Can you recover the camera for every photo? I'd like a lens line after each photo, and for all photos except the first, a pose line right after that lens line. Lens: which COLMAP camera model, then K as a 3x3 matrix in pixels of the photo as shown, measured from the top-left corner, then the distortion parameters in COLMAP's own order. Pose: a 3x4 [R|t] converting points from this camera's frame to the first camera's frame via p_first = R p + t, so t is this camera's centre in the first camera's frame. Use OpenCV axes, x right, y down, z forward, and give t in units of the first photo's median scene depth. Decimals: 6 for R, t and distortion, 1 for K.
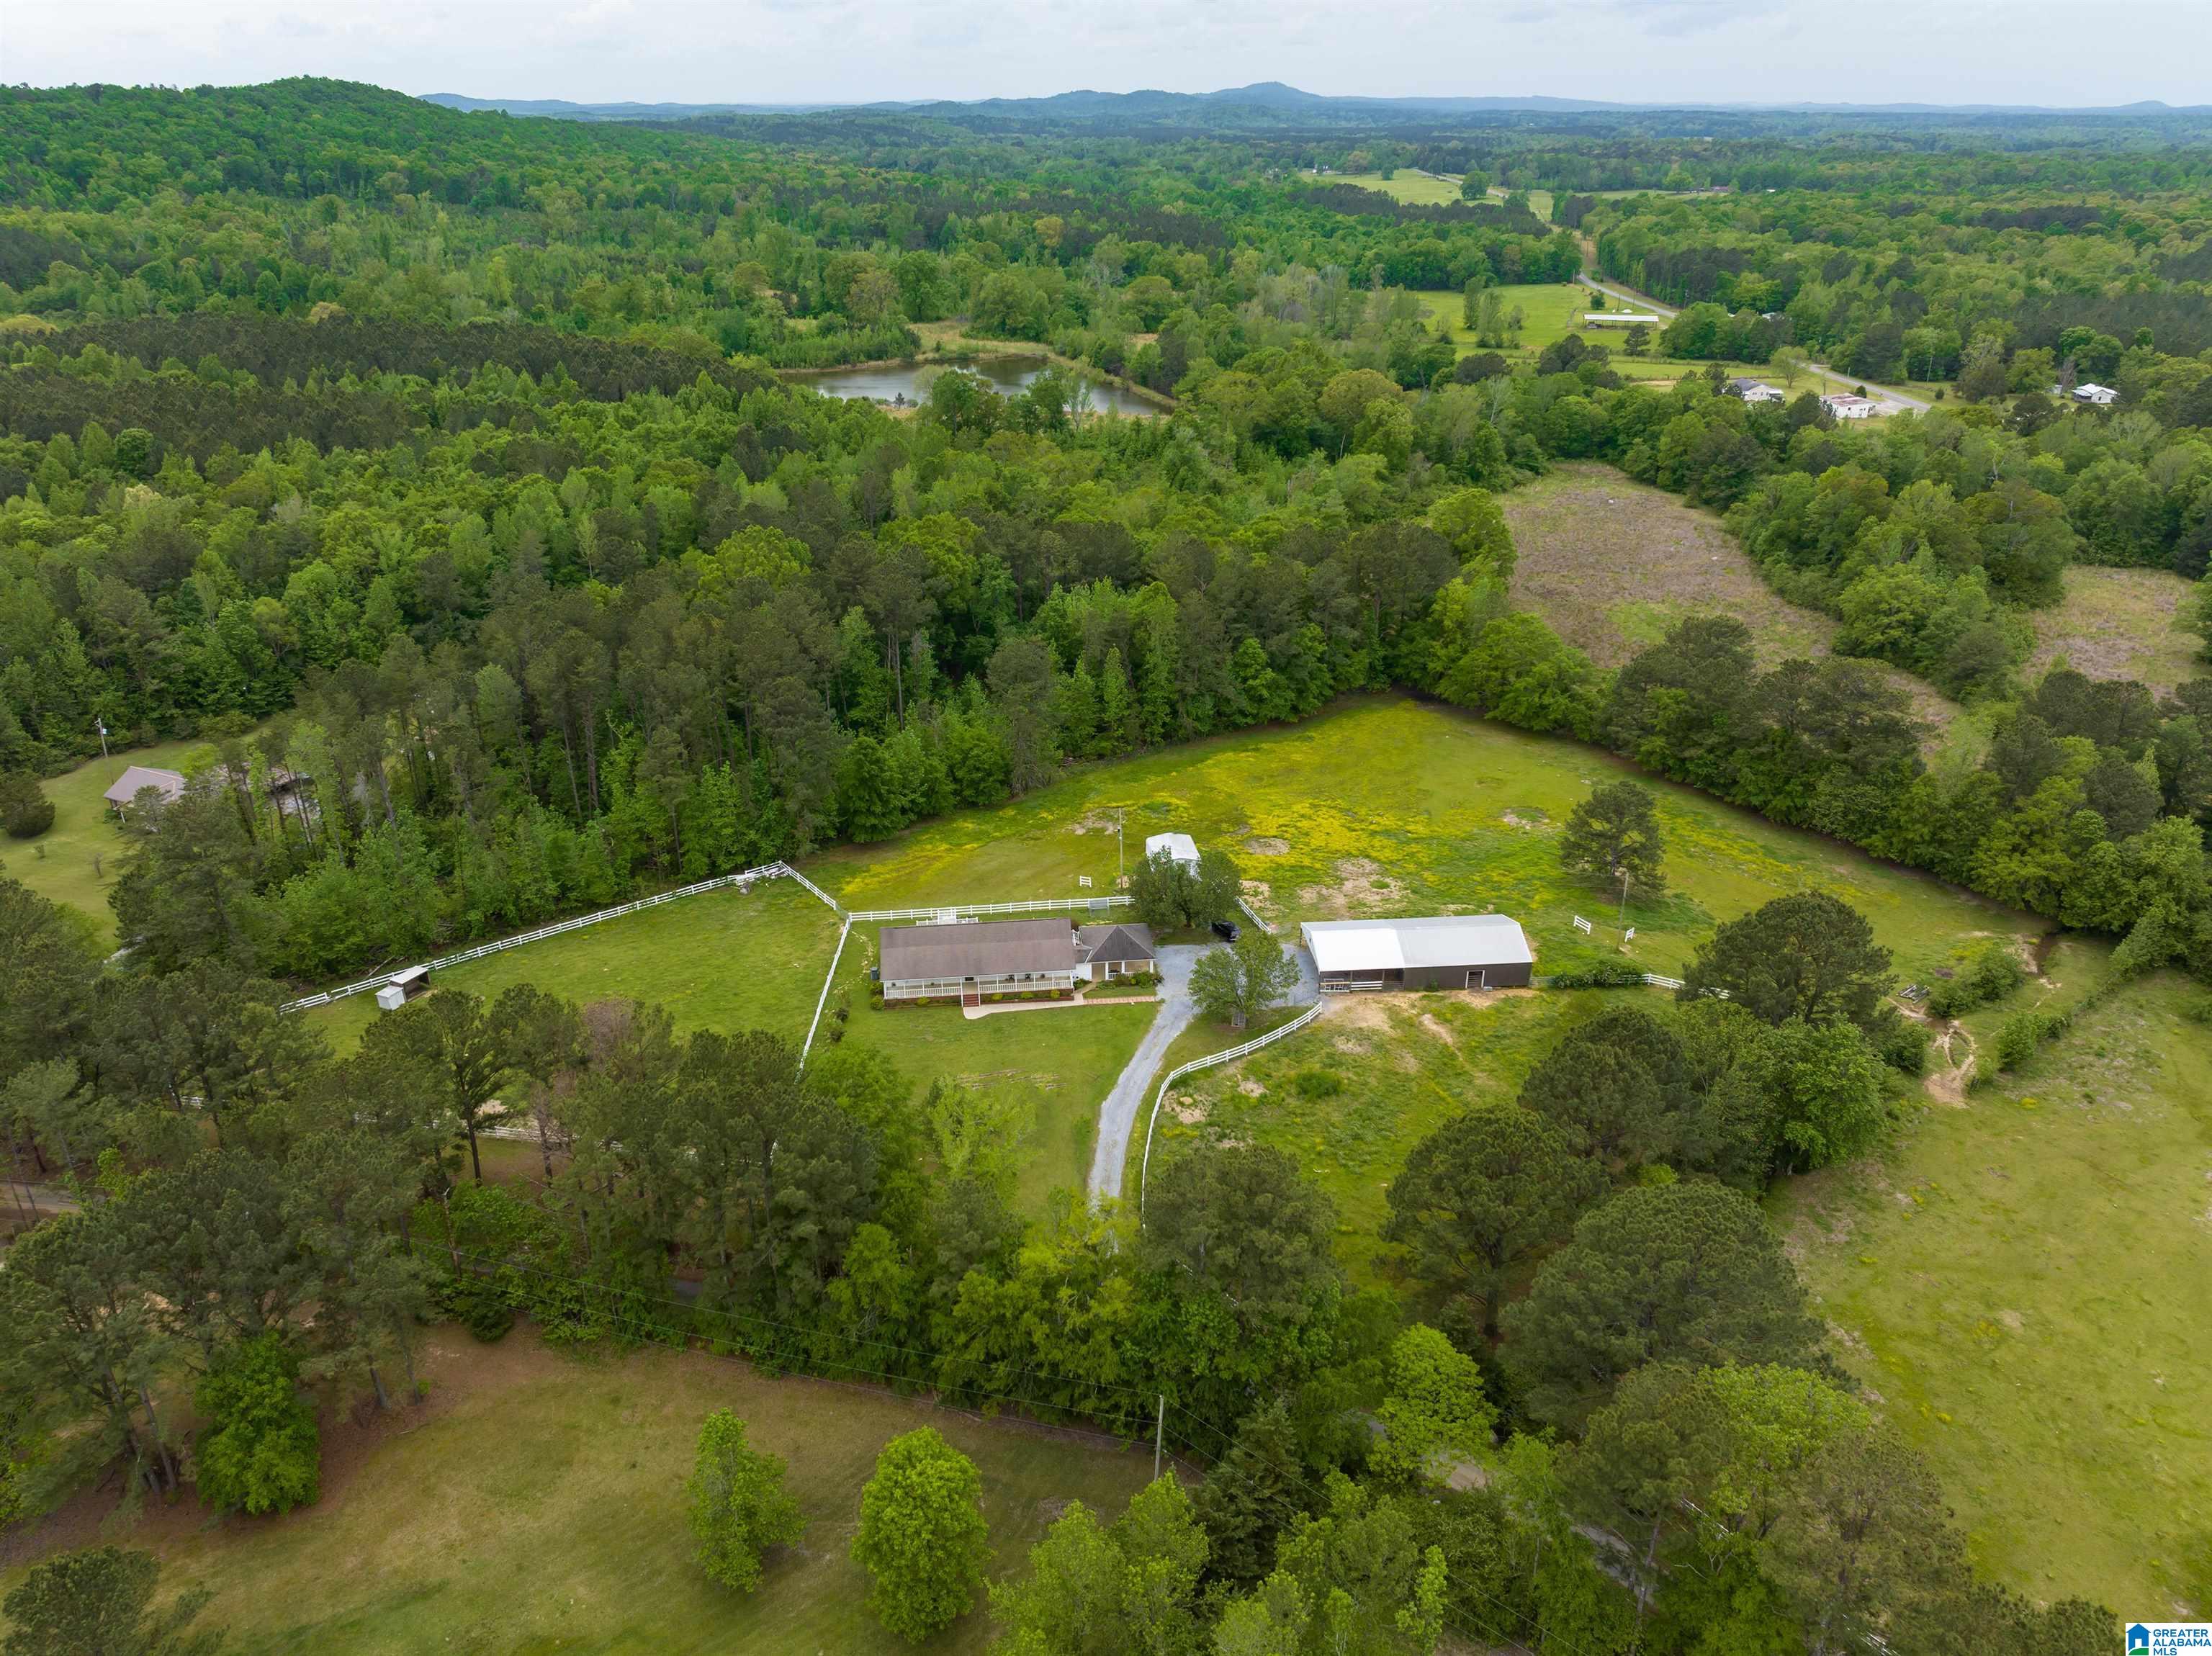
lens RADIAL K [[1548.4, 0, 1101.2], [0, 1548.4, 820.4], [0, 0, 1]] dist [-0.054916, 0.025832]
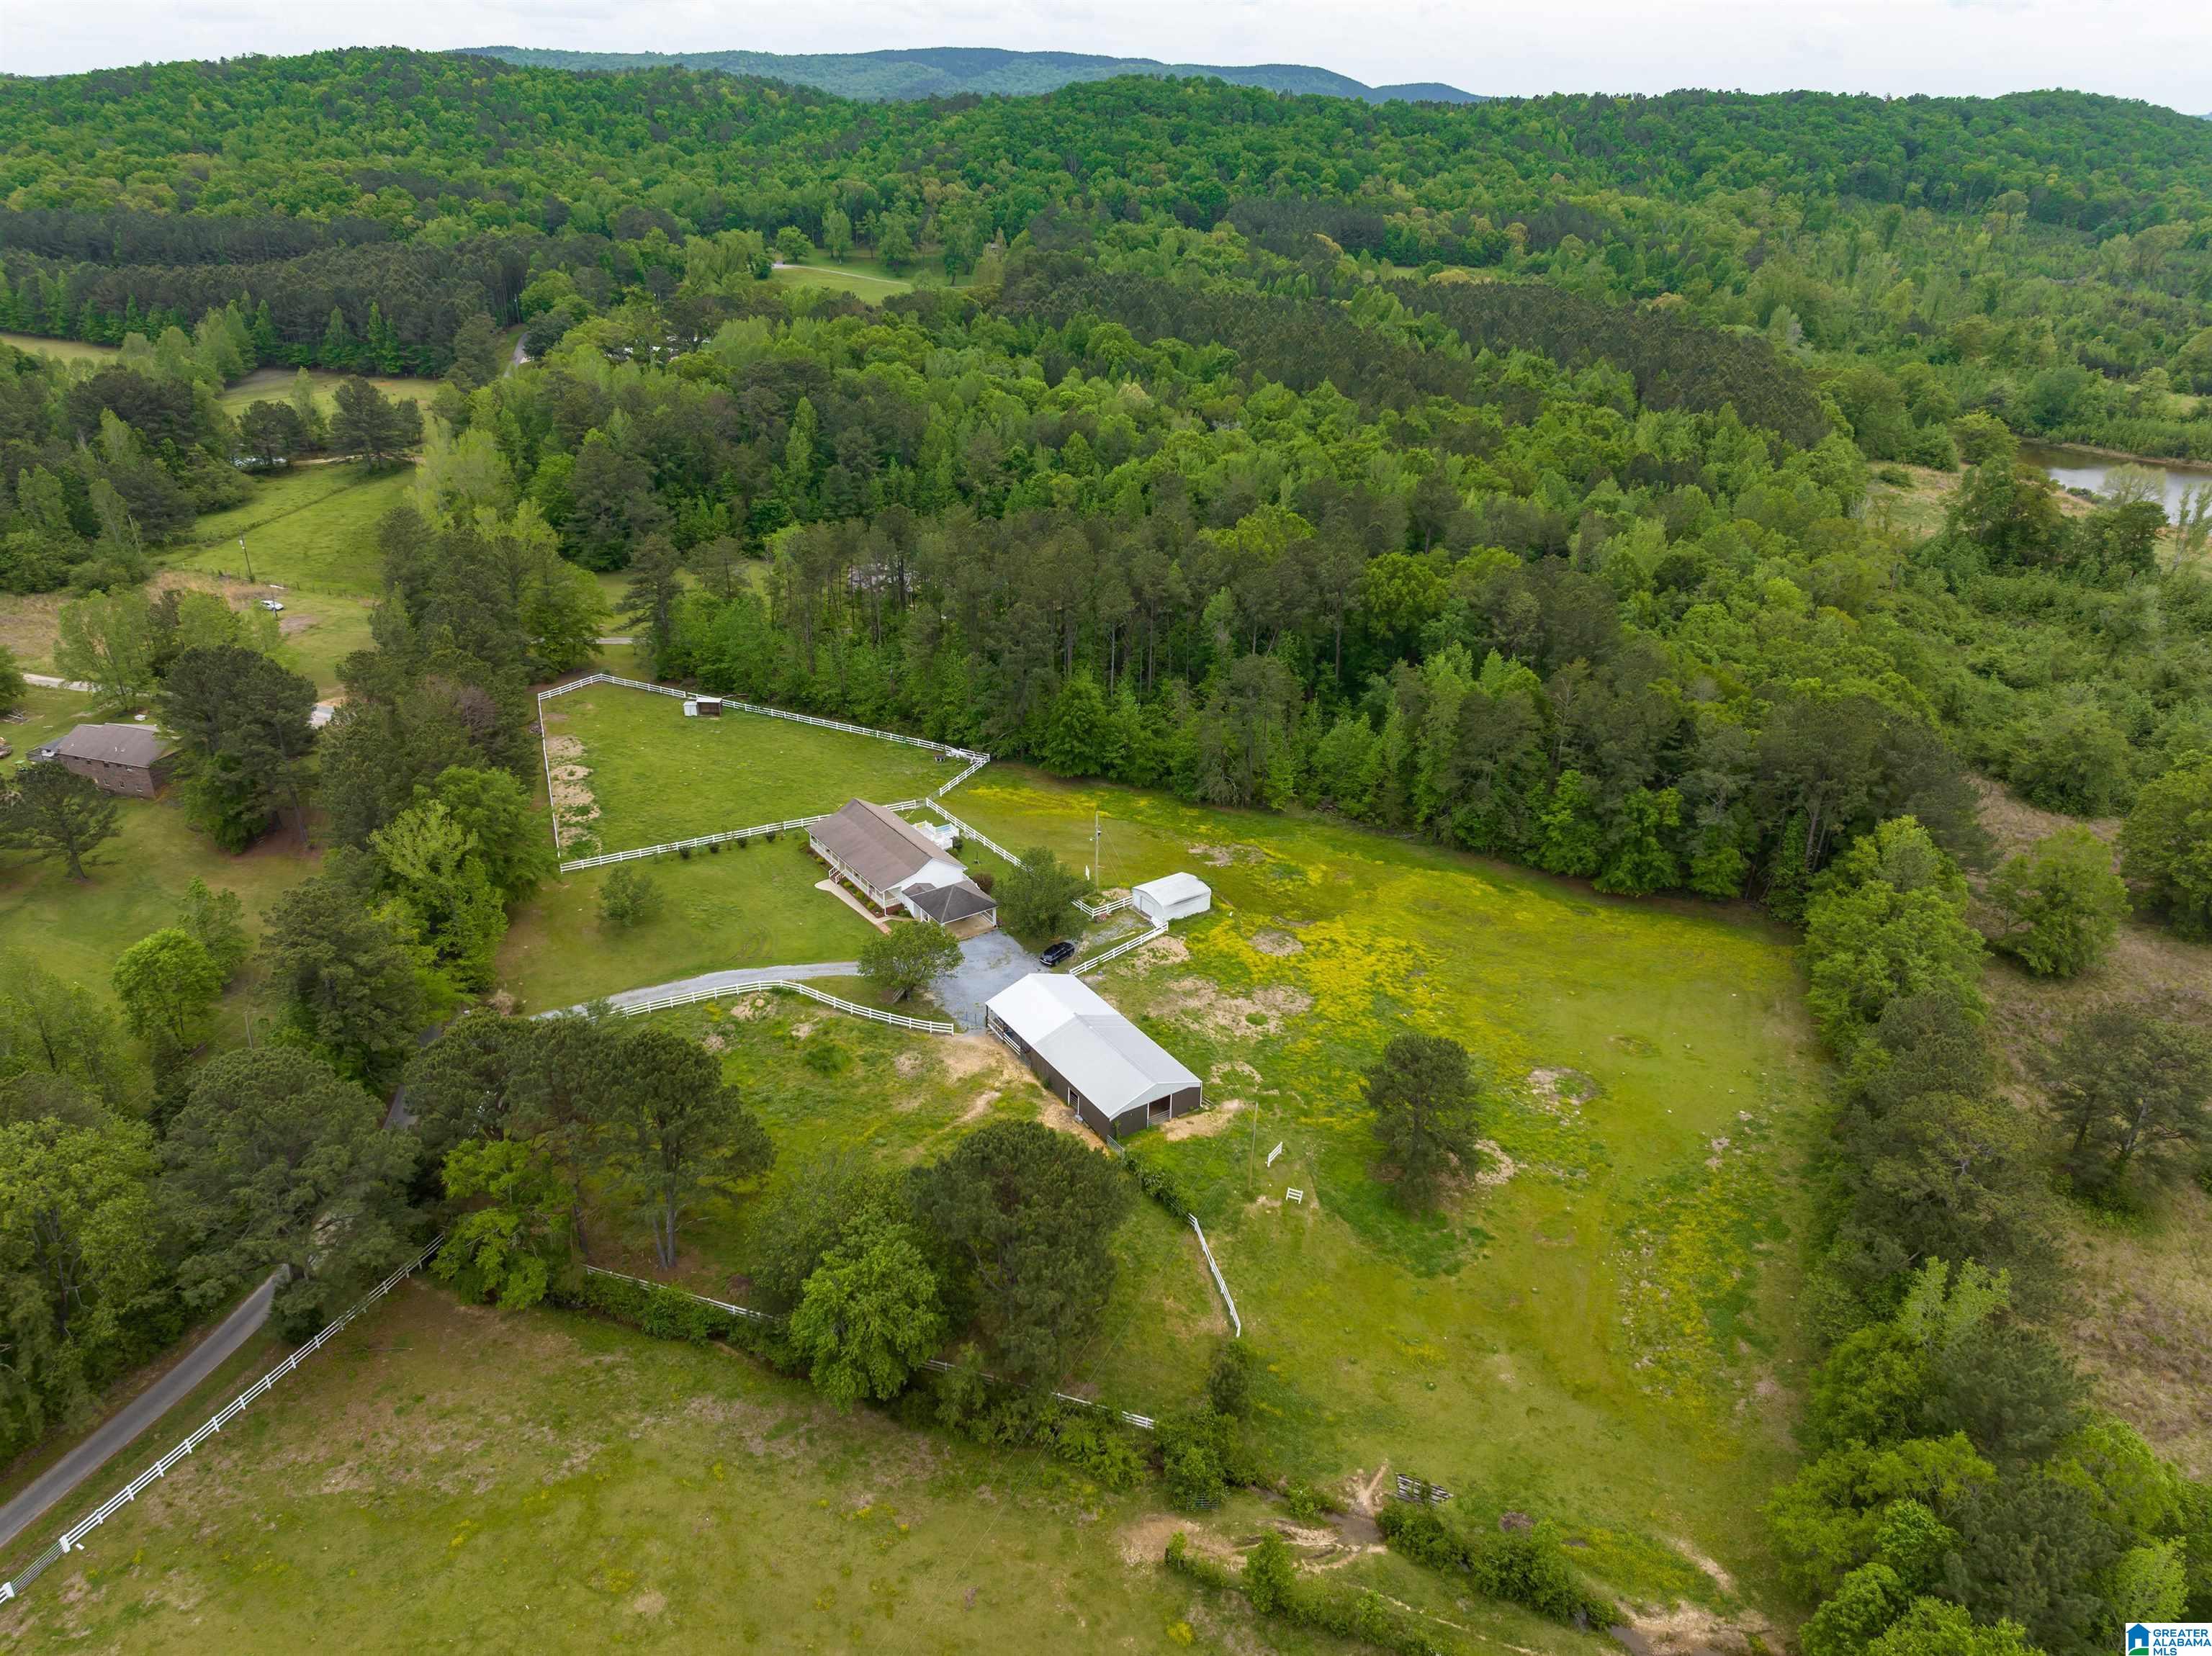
lens RADIAL K [[1548.4, 0, 1111.3], [0, 1548.4, 837.1], [0, 0, 1]] dist [-0.054916, 0.025832]
pose [[0.481840, 0.390708, -0.784333, 0.806158], [-0.388635, 0.897527, 0.208344, -0.204360], [0.785362, 0.204431, 0.584307, 0.428601]]
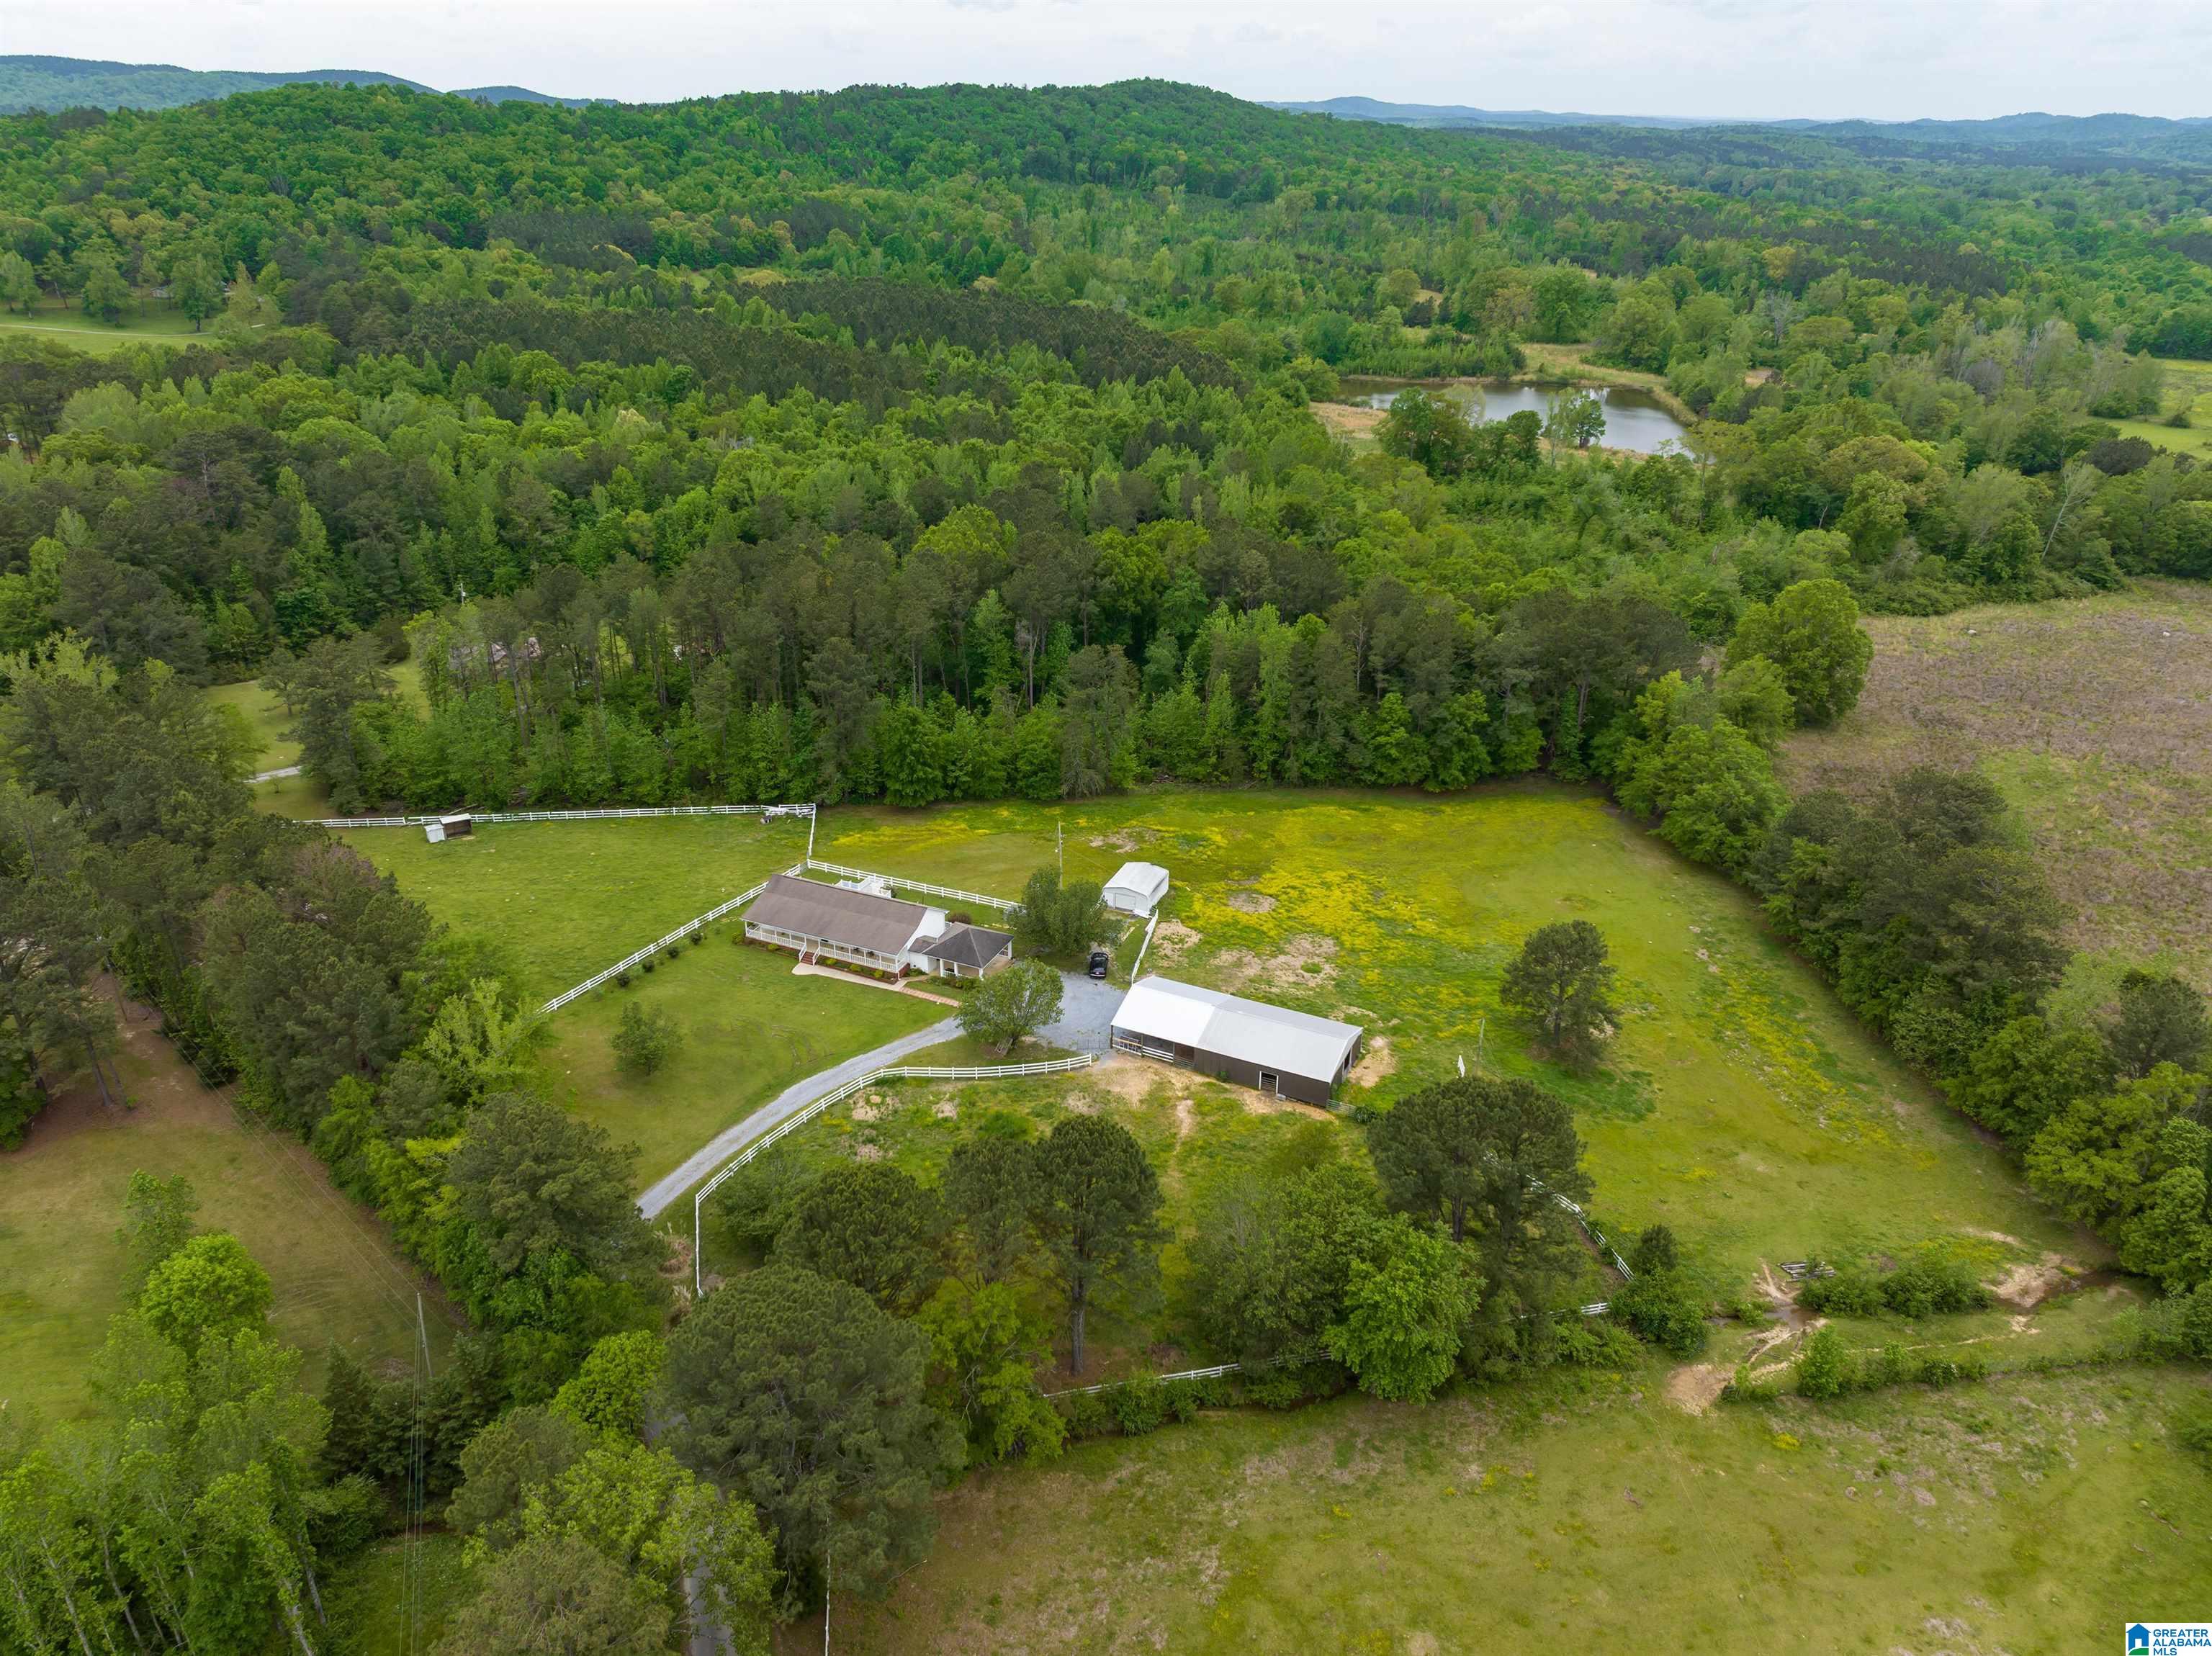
lens RADIAL K [[1548.4, 0, 1107.4], [0, 1548.4, 826.7], [0, 0, 1]] dist [-0.054916, 0.025832]
pose [[0.865427, 0.220355, -0.449977, 0.486887], [-0.221037, 0.973889, 0.051802, -0.062848], [0.449643, 0.054631, 0.891536, 0.129842]]
